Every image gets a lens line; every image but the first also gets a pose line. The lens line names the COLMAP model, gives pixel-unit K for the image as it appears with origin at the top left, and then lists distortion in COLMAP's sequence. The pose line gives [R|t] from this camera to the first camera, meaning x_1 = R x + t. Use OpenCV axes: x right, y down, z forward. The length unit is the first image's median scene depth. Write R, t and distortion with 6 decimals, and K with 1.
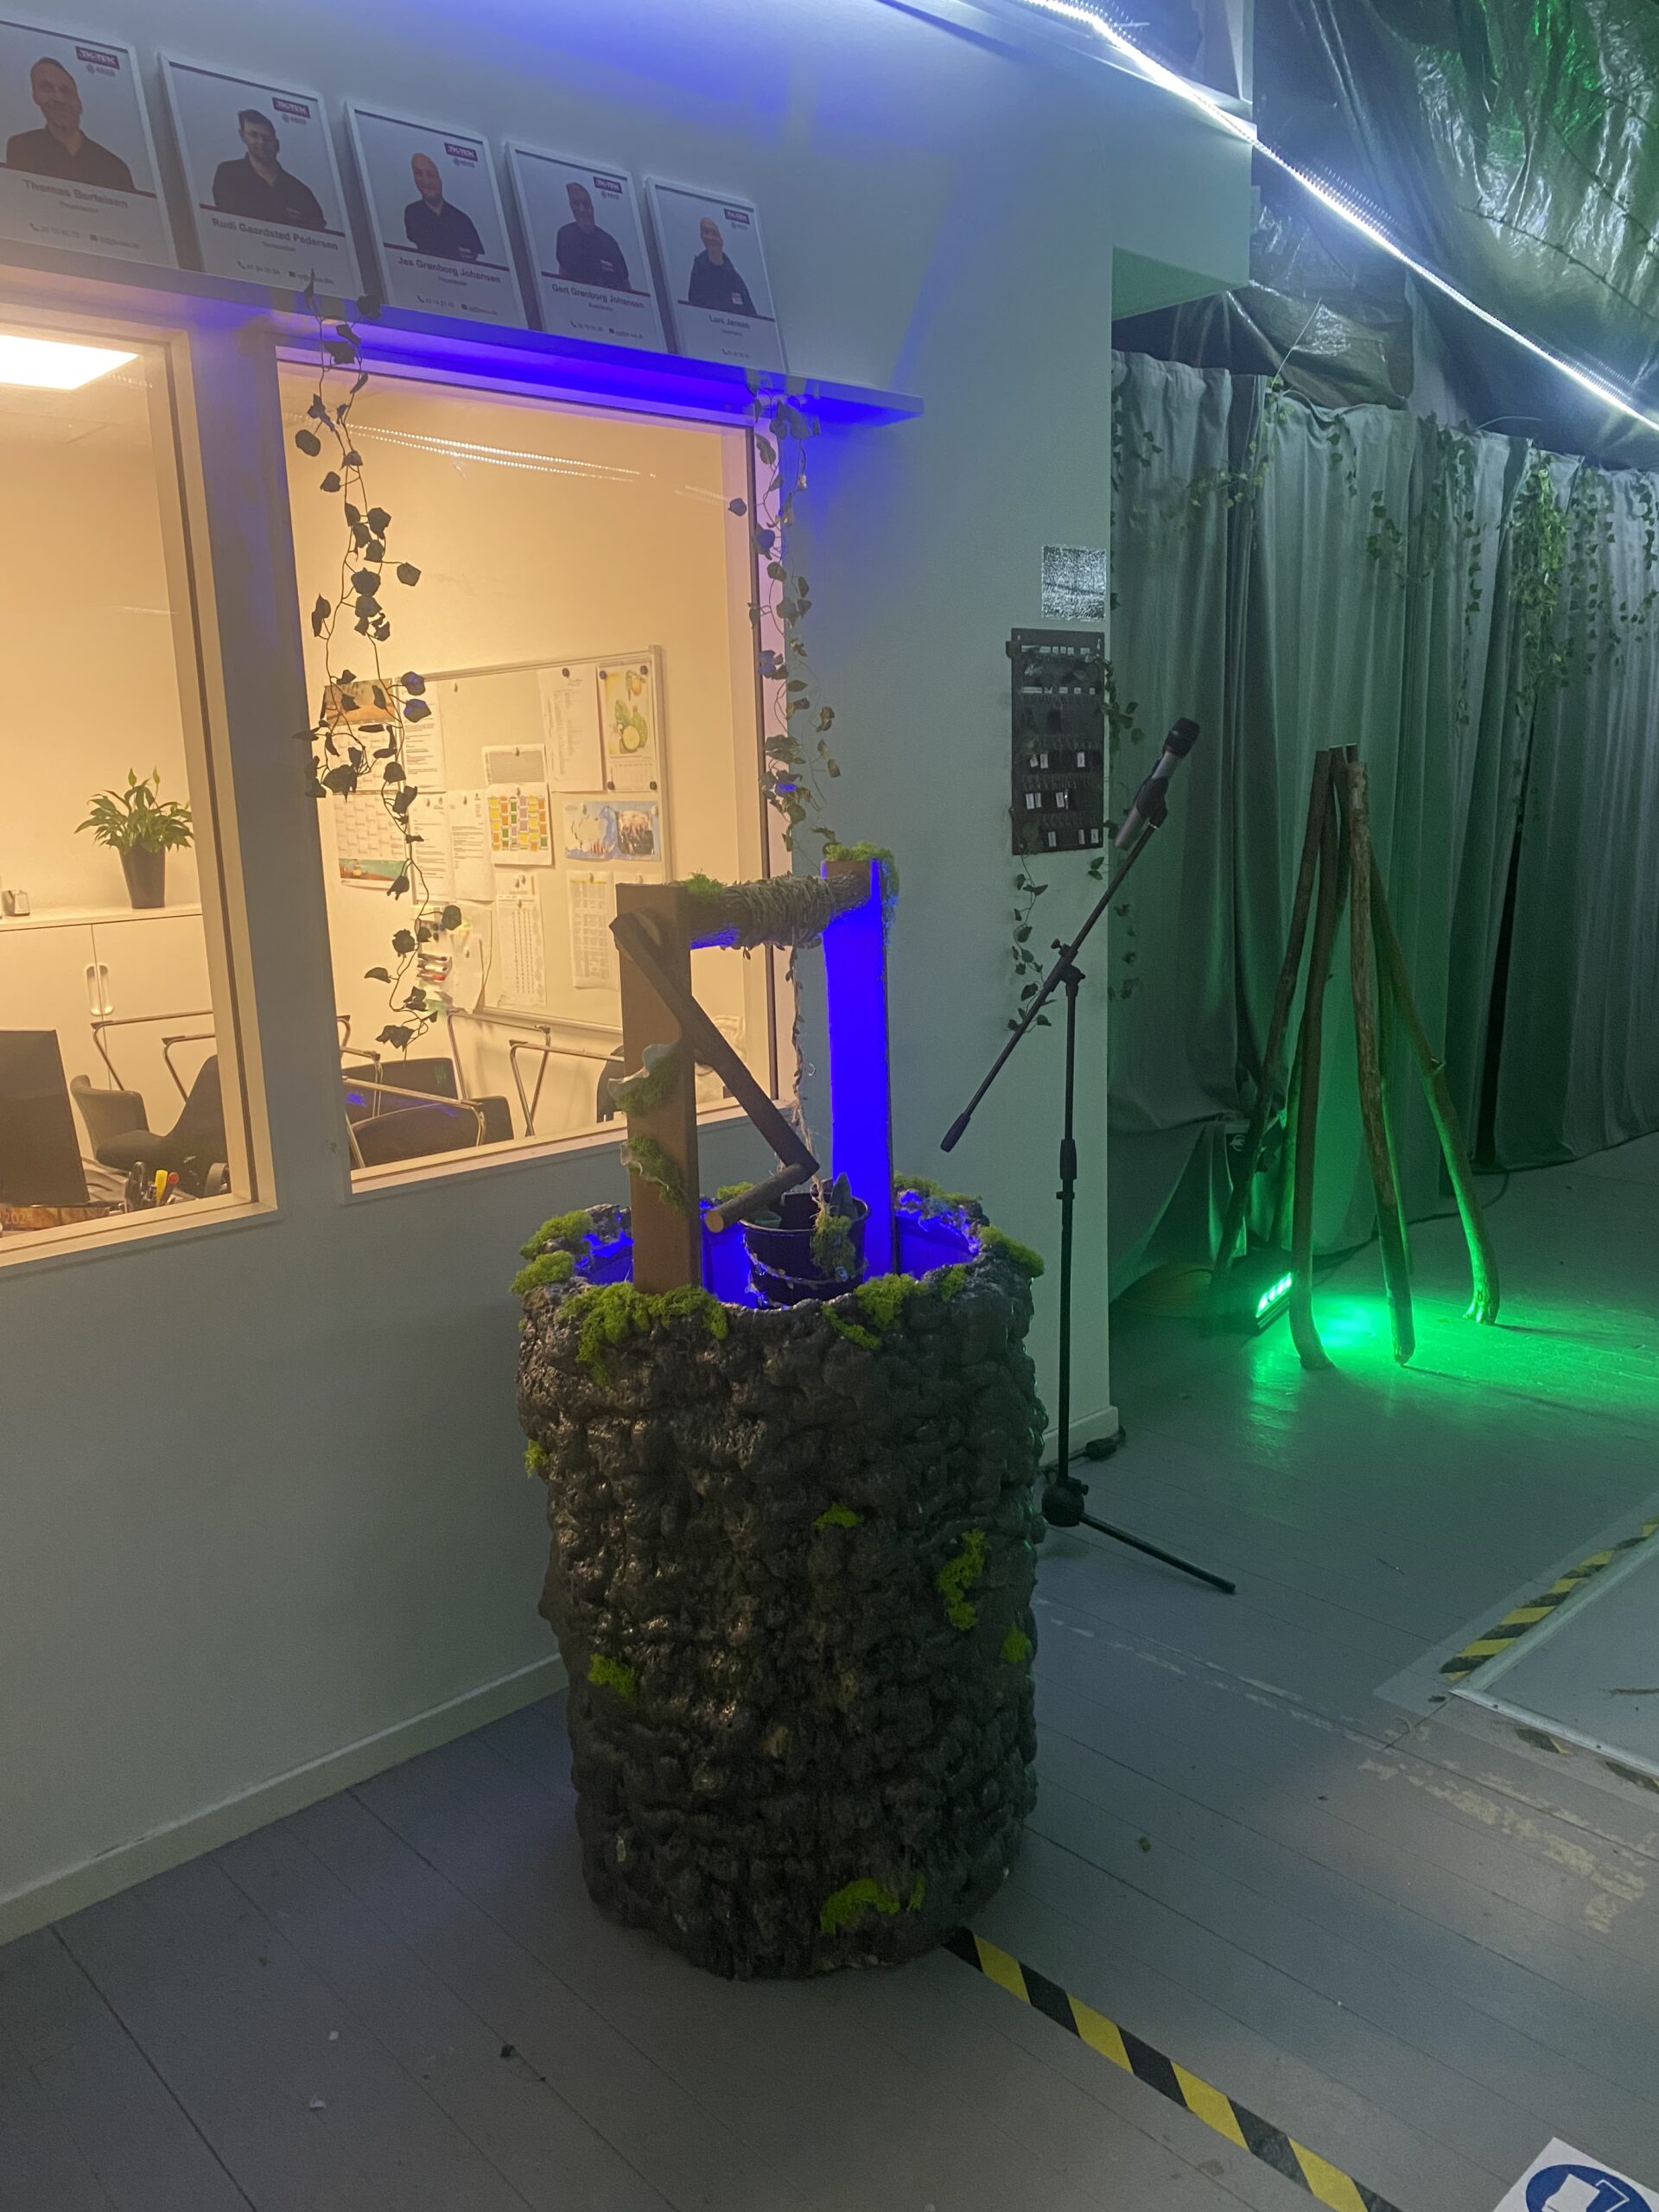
lens RADIAL K [[1708.3, 0, 832.6], [0, 1708.3, 1112.6], [0, 0, 1]] dist [0.009153, -0.018401]
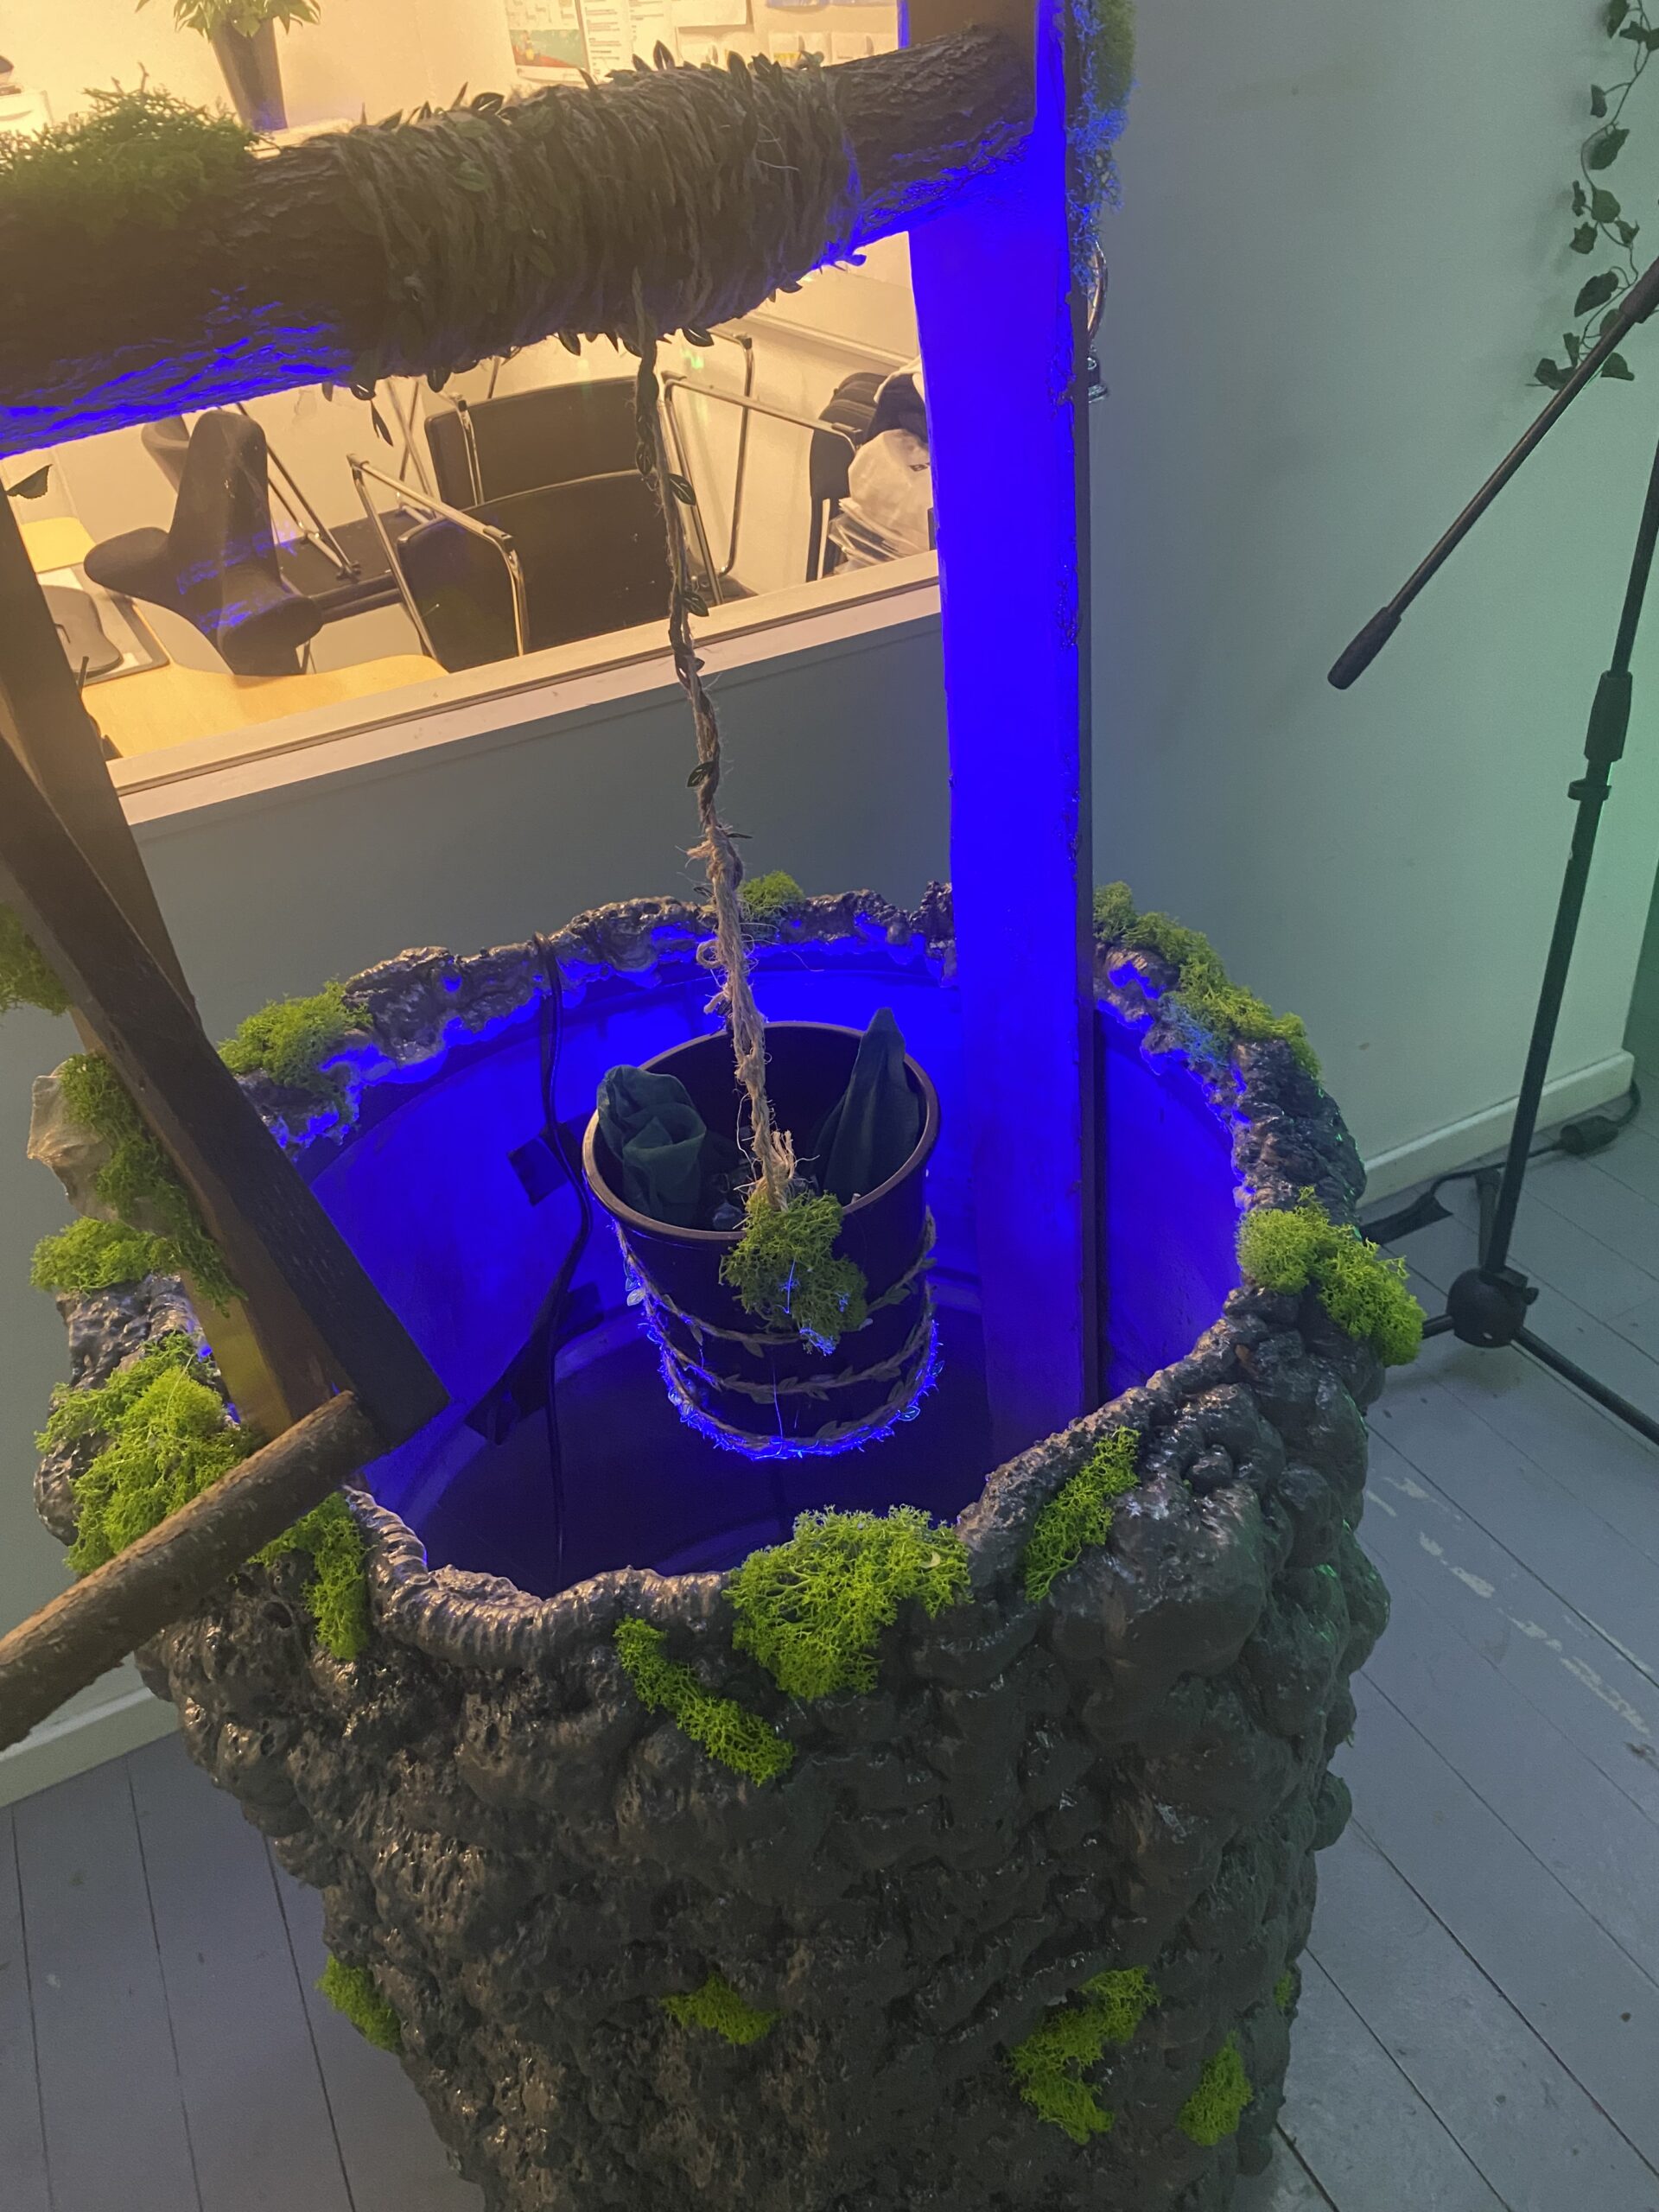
lens RADIAL K [[1708.3, 0, 791.6], [0, 1708.3, 1156.9], [0, 0, 1]] dist [0.009153, -0.018401]
pose [[0.955585, 0.115534, -0.271126, 0.059716], [0.013468, 0.901877, 0.431782, -0.062369], [0.294408, -0.416256, 0.860264, 0.443888]]
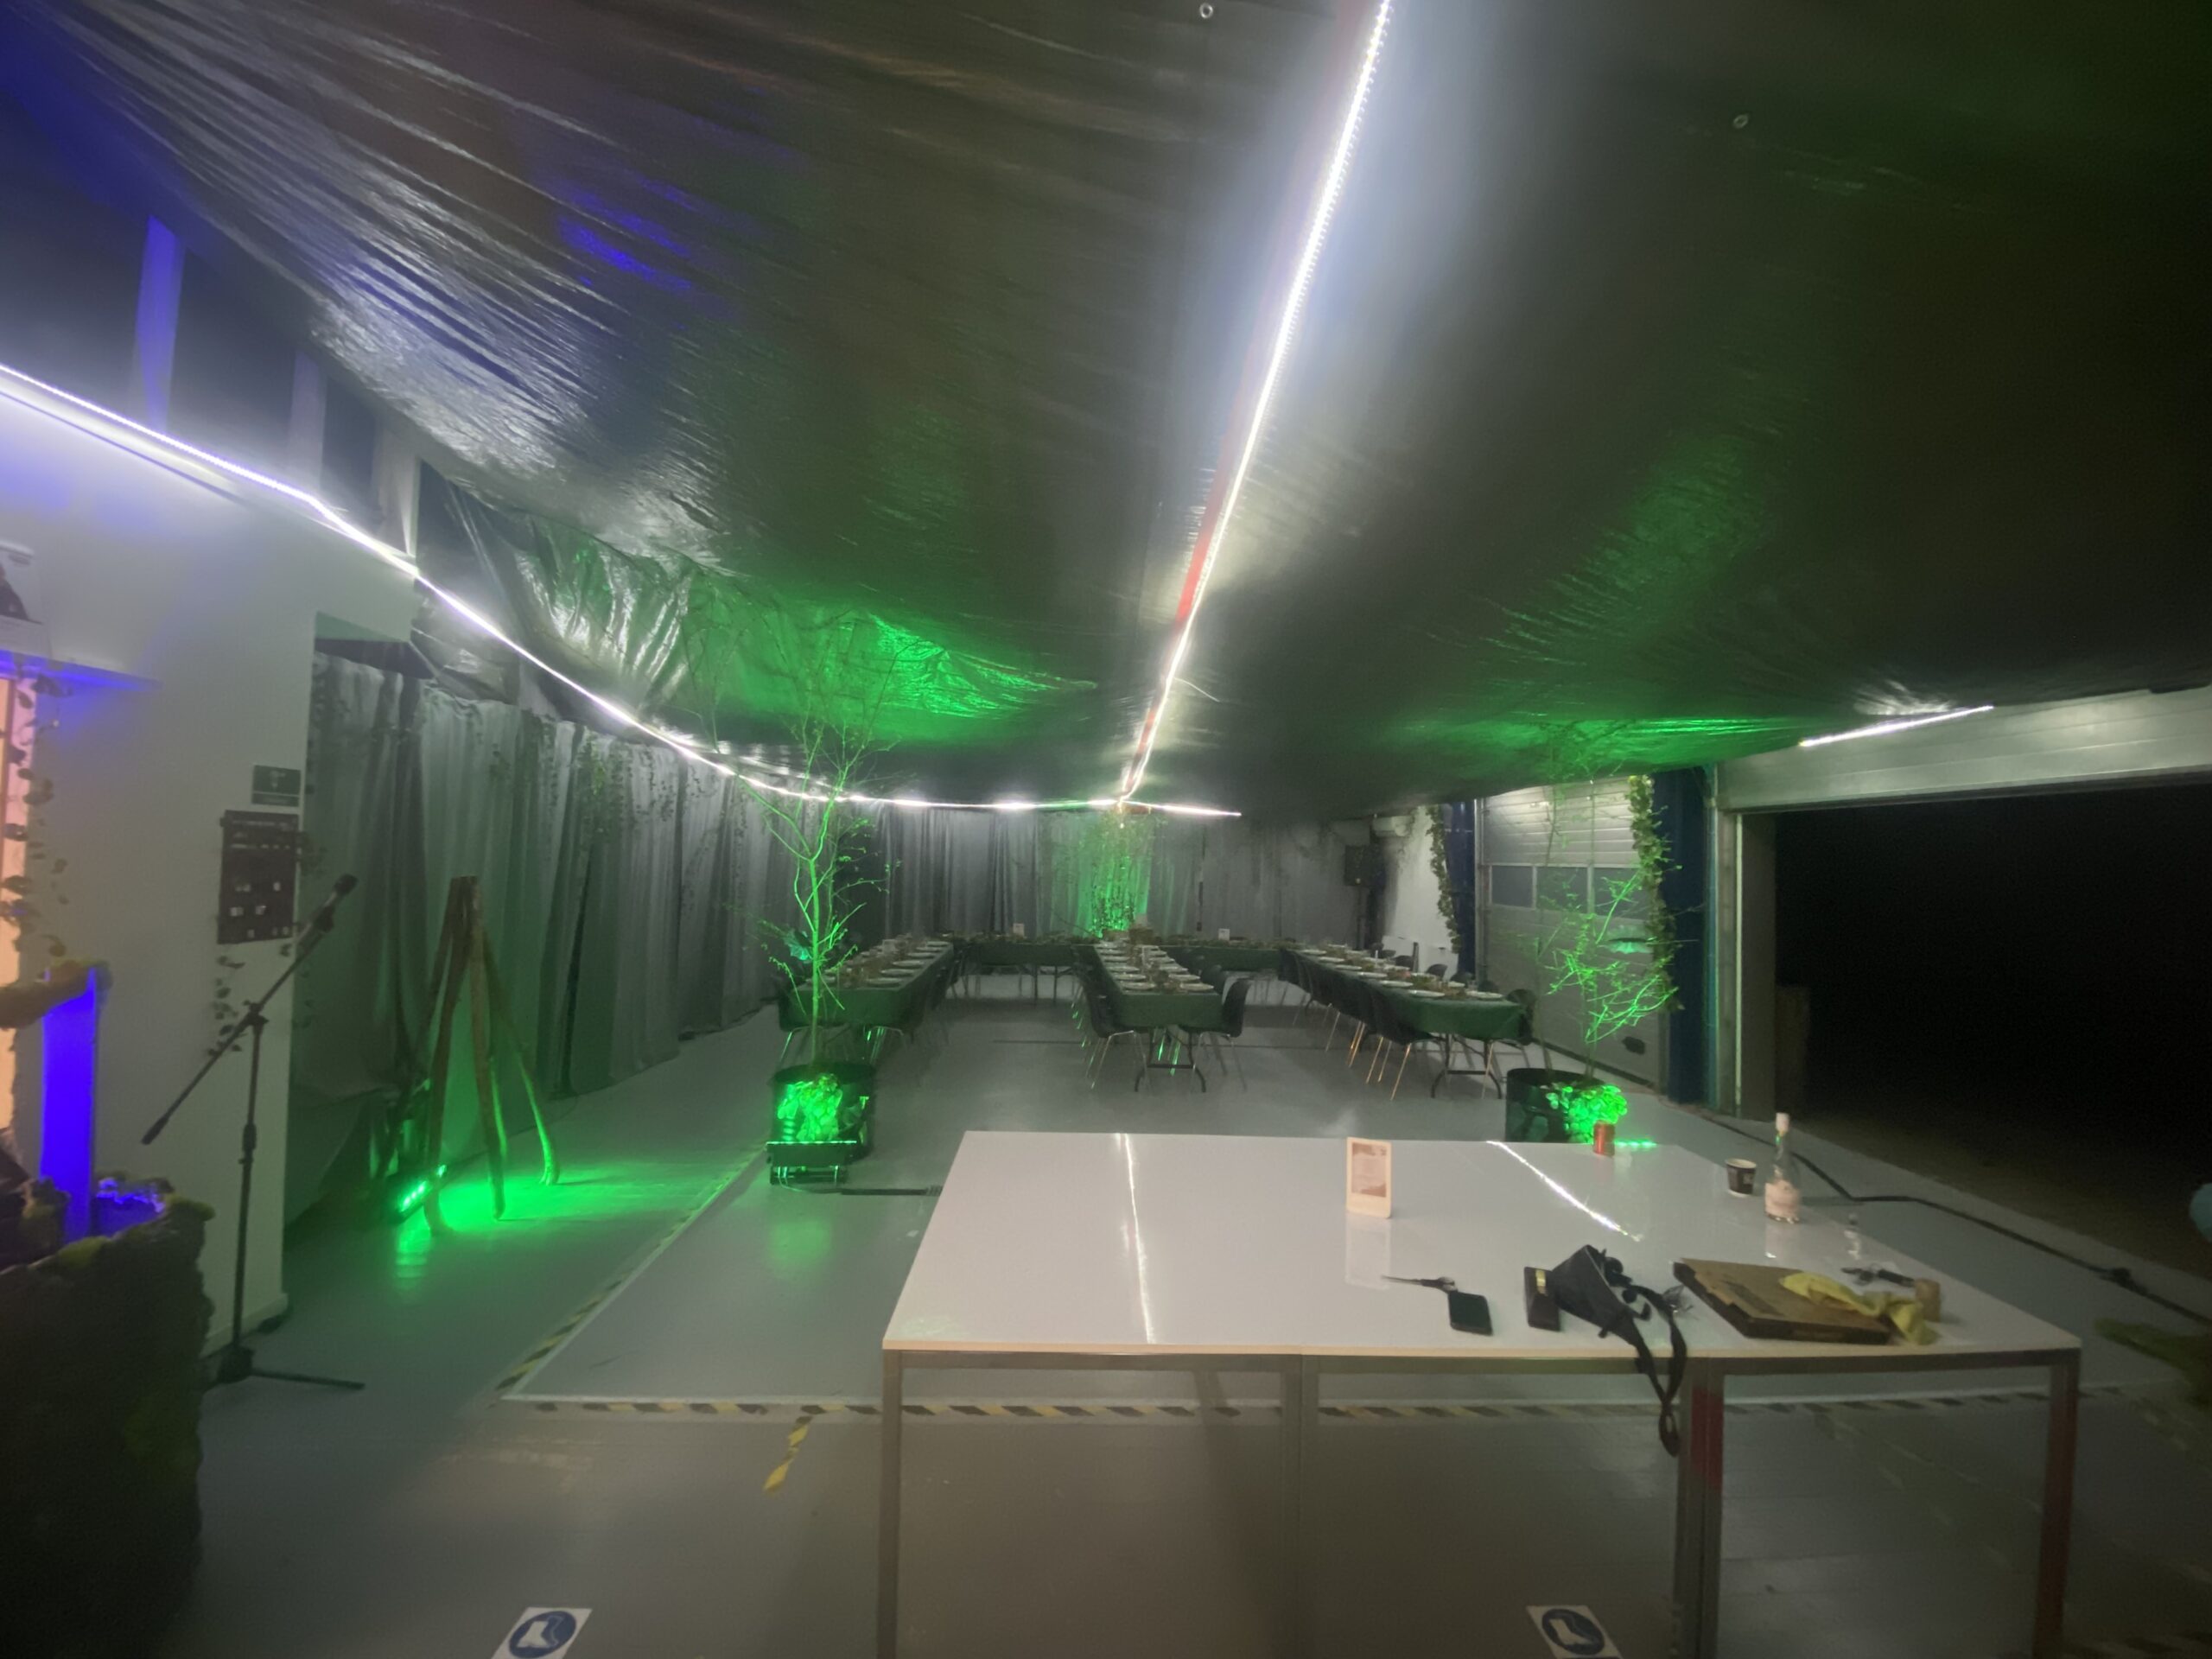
lens RADIAL K [[909.6, 0, 1104.3], [0, 909.6, 830.3], [0, 0, 1]] dist [0.006740, -0.007291]
pose [[0.649276, 0.073584, 0.756985, -0.007755], [0.098042, 0.978906, -0.179249, -0.020538], [-0.754207, 0.190598, 0.628366, -0.178372]]
